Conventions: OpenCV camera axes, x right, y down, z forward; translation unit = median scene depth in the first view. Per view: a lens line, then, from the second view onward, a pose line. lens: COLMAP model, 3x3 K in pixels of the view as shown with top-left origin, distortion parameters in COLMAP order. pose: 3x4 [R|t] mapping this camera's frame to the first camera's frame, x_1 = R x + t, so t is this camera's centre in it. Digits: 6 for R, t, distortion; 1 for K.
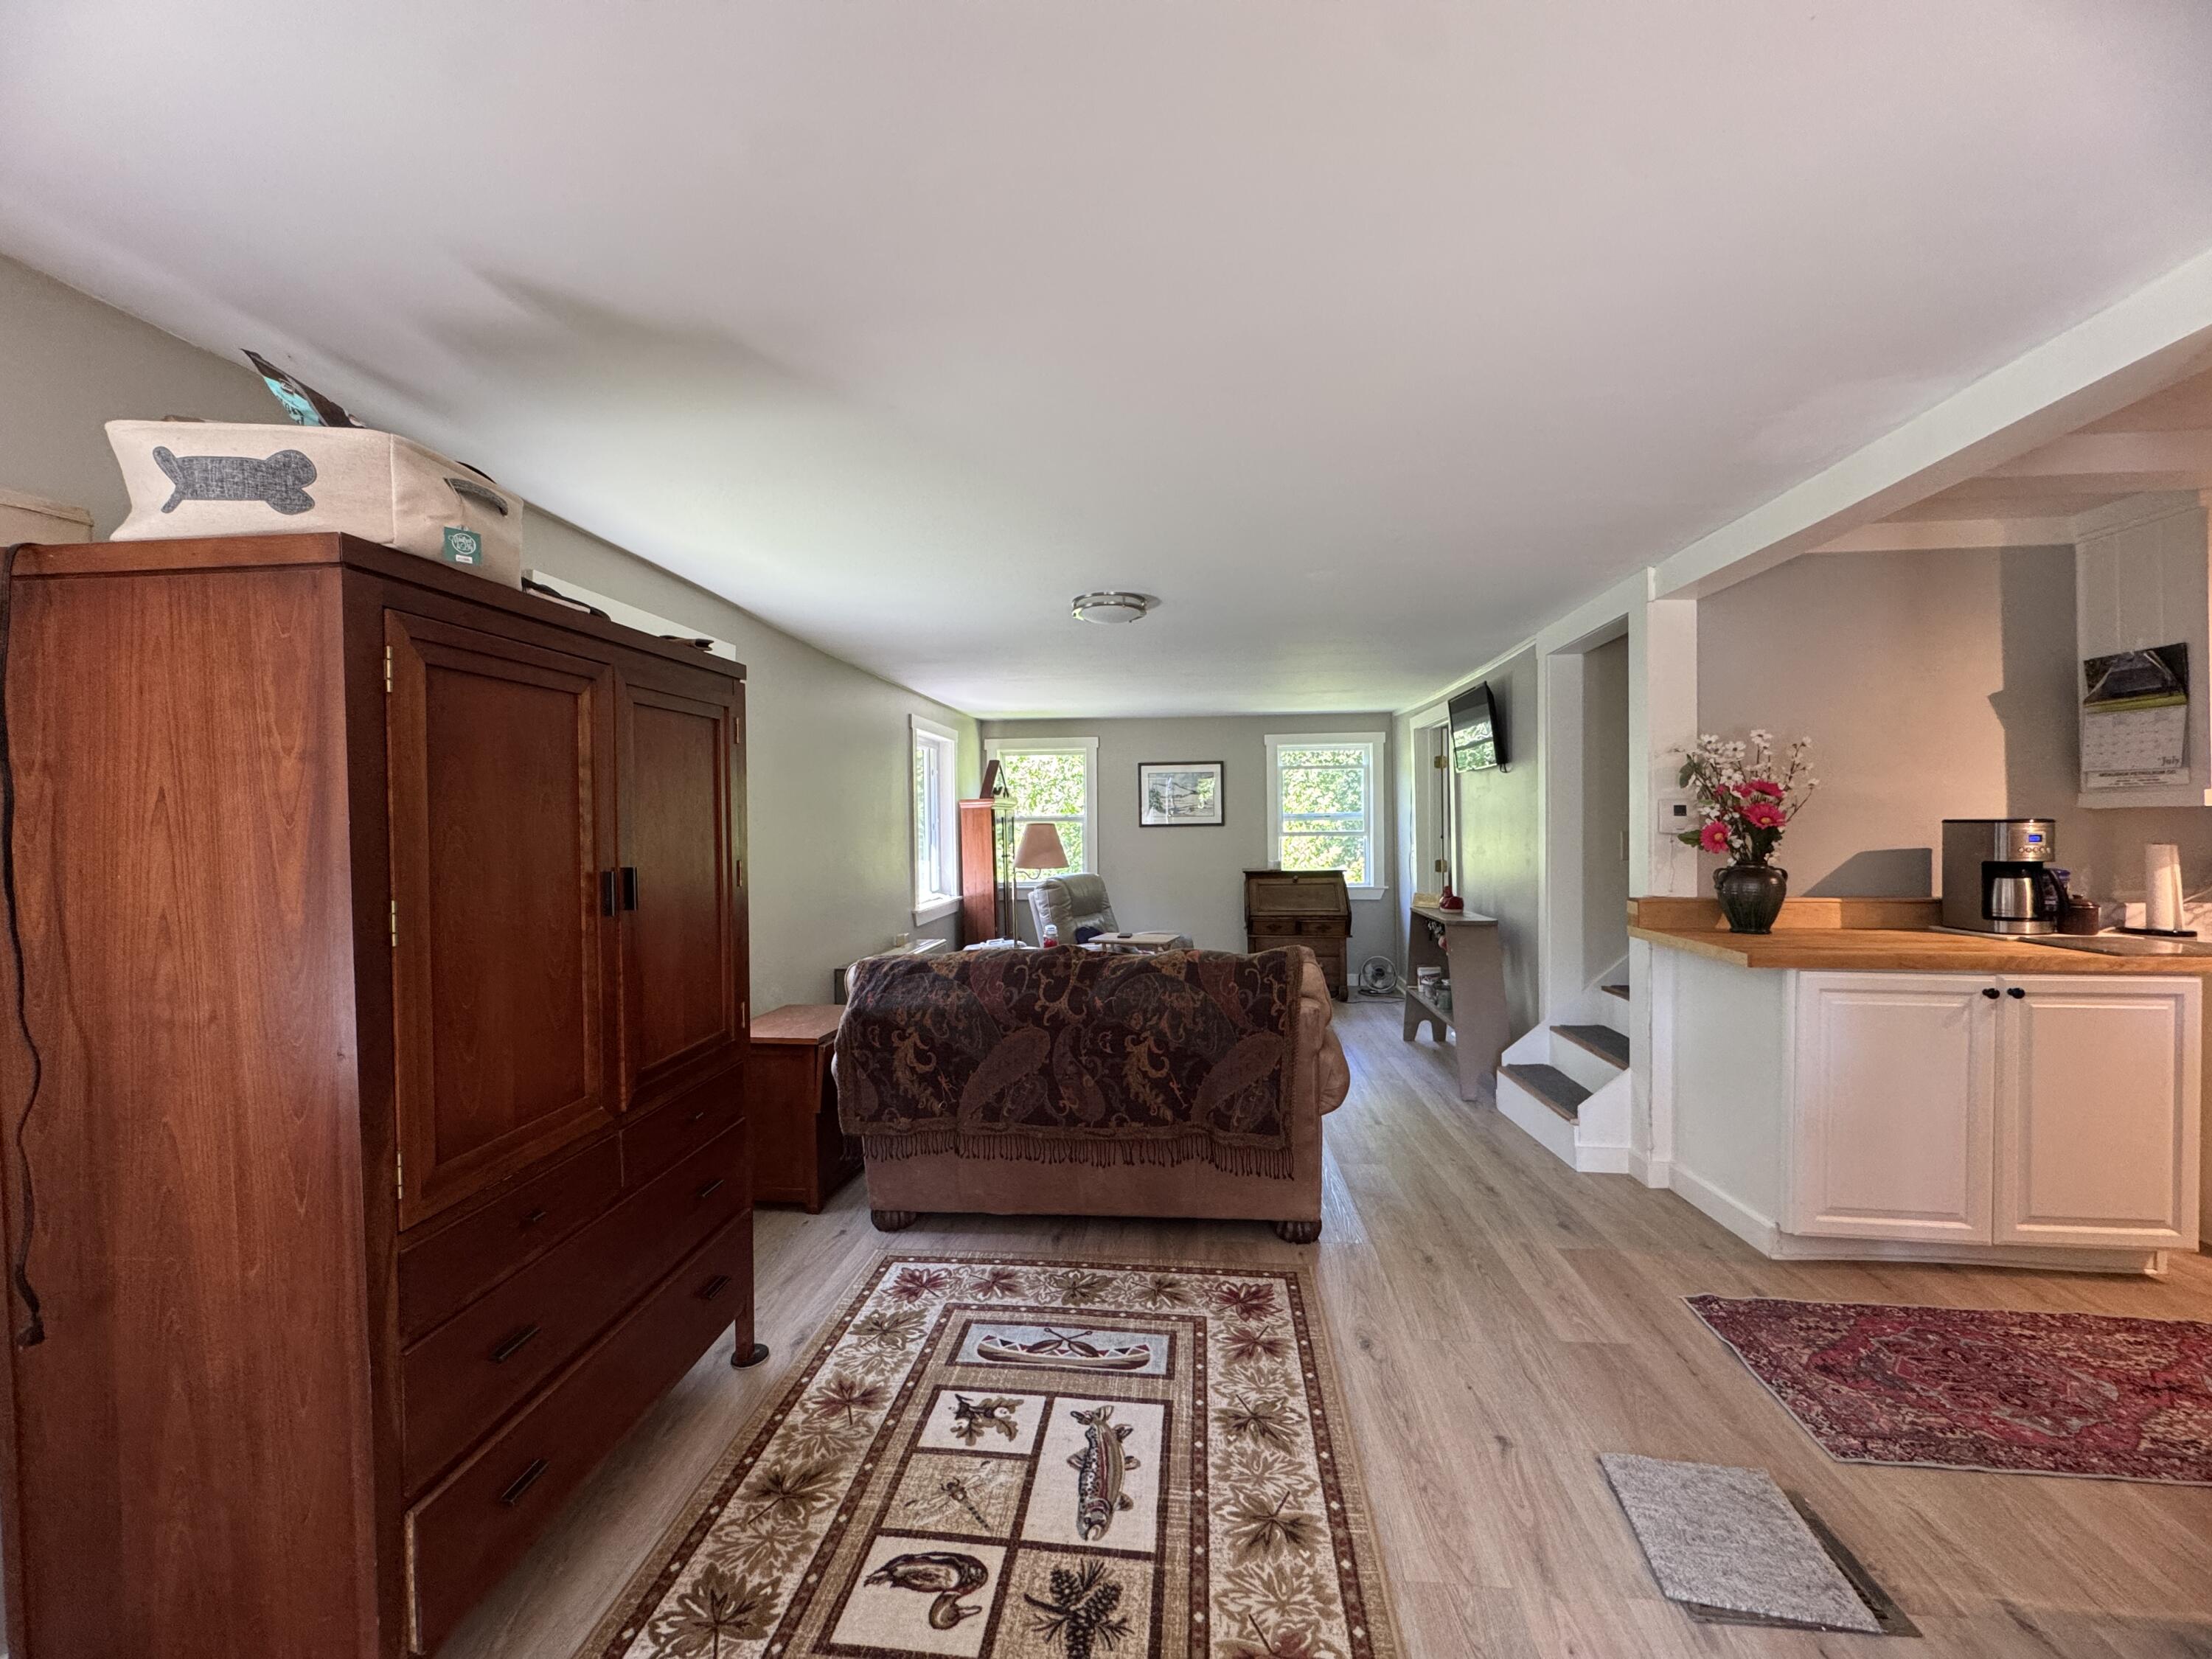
lens RADIAL K [[884.5, 0, 1104.1], [0, 884.5, 831.2], [0, 0, 1]] dist [-0.003226, 0.000622]
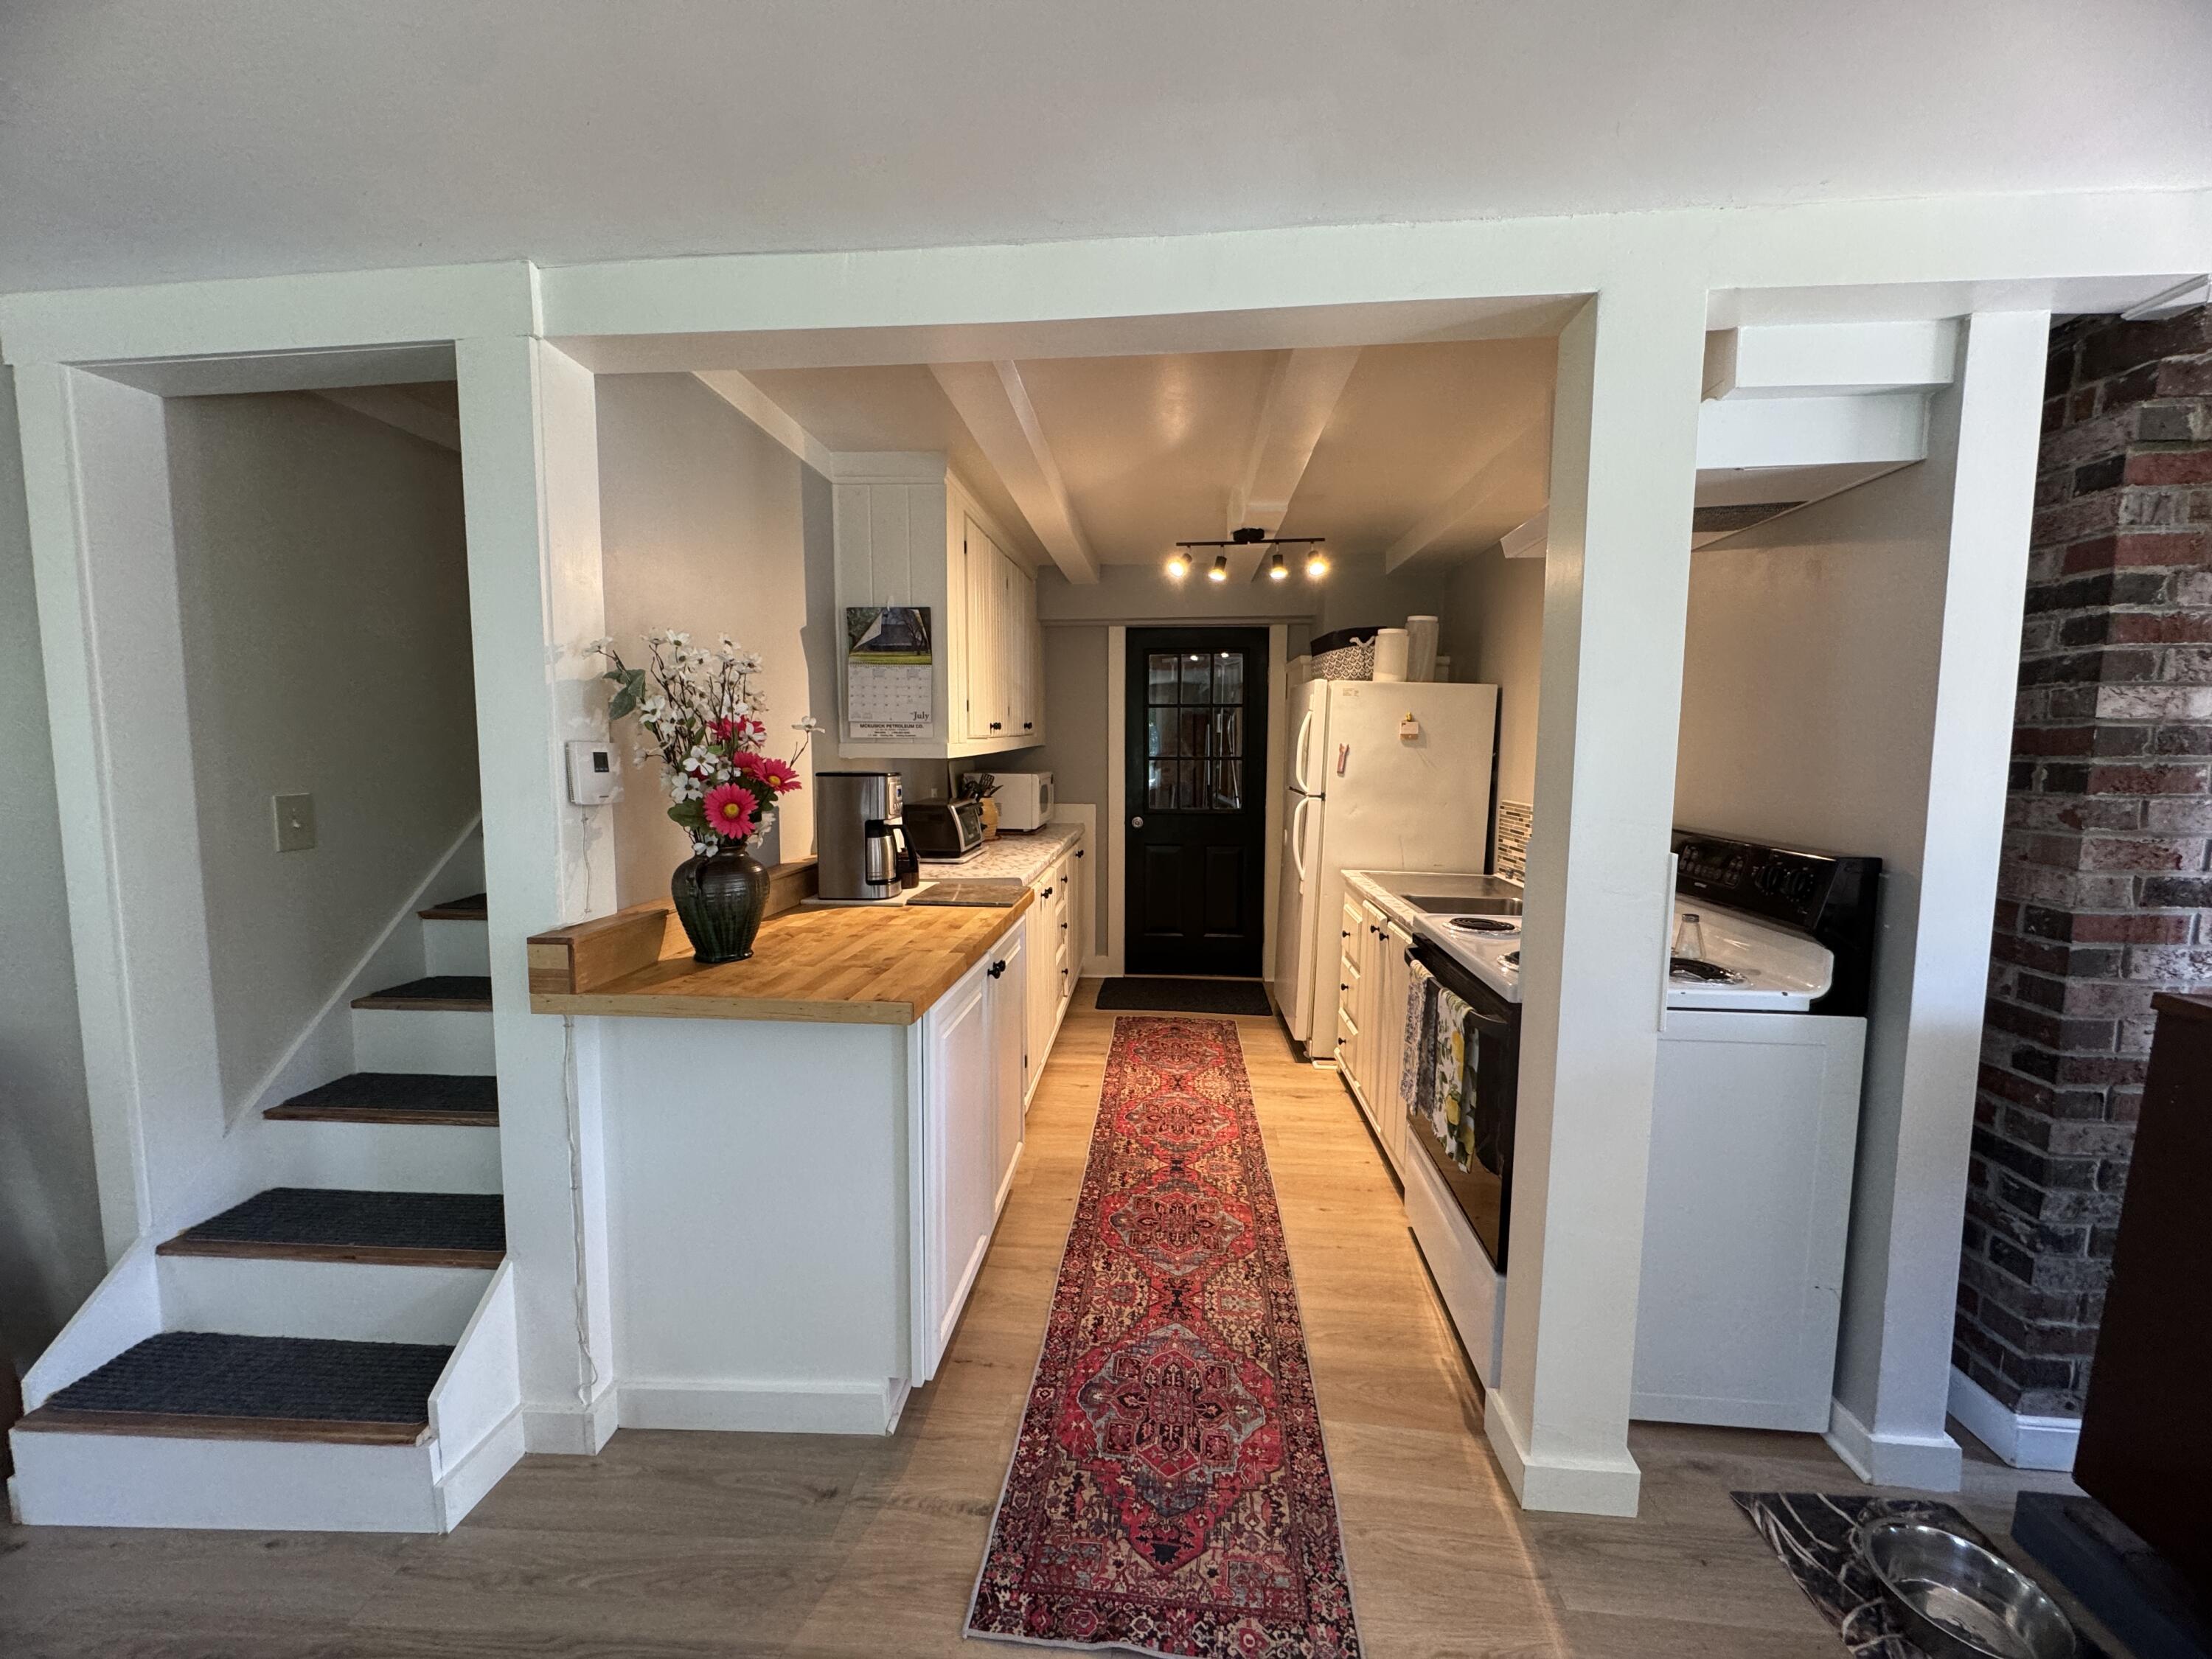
lens RADIAL K [[884.5, 0, 1105.5], [0, 884.5, 830.6], [0, 0, 1]] dist [-0.003226, 0.000622]
pose [[-0.020341, -0.083113, 0.996333, 0.116243], [0.006210, 0.996509, 0.083254, -0.029215], [-0.999774, 0.007881, -0.019754, 0.821558]]
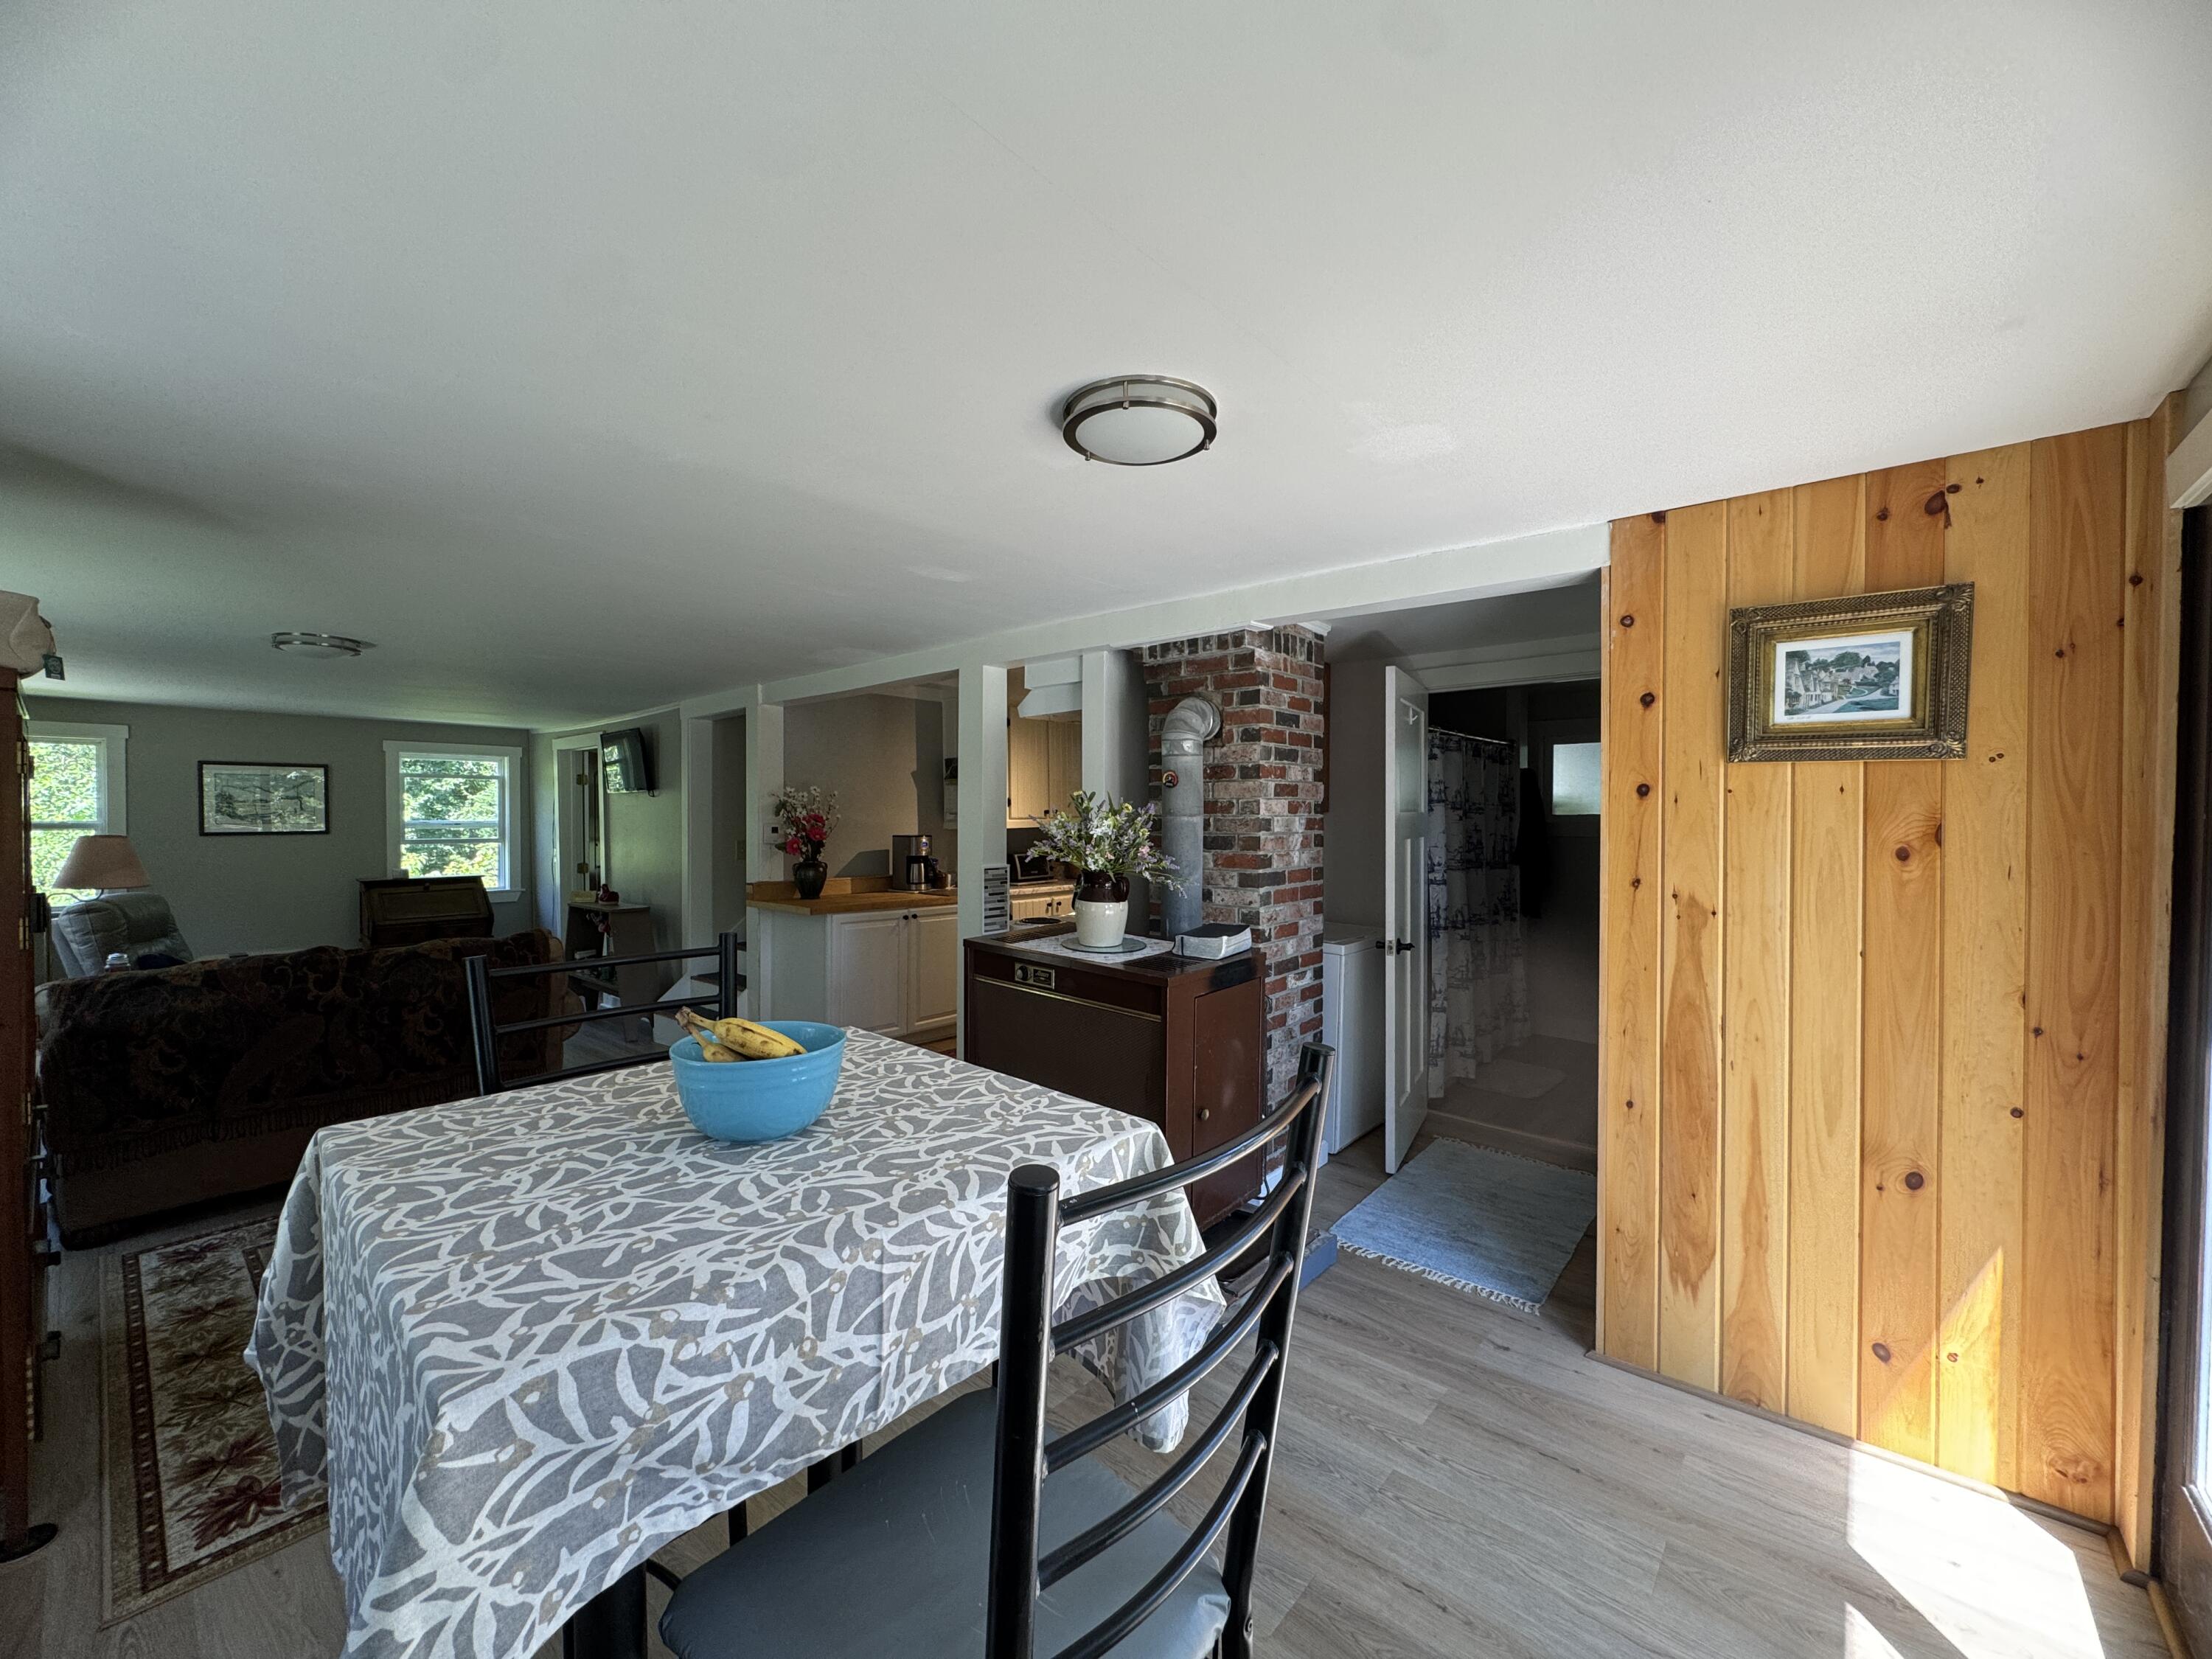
lens RADIAL K [[884.5, 0, 1104.2], [0, 884.5, 832.0], [0, 0, 1]] dist [-0.003226, 0.000622]
pose [[0.572258, -0.003140, 0.820068, -0.443738], [0.000596, 0.999994, 0.003413, -0.029408], [-0.820073, -0.001464, 0.572257, -0.575854]]
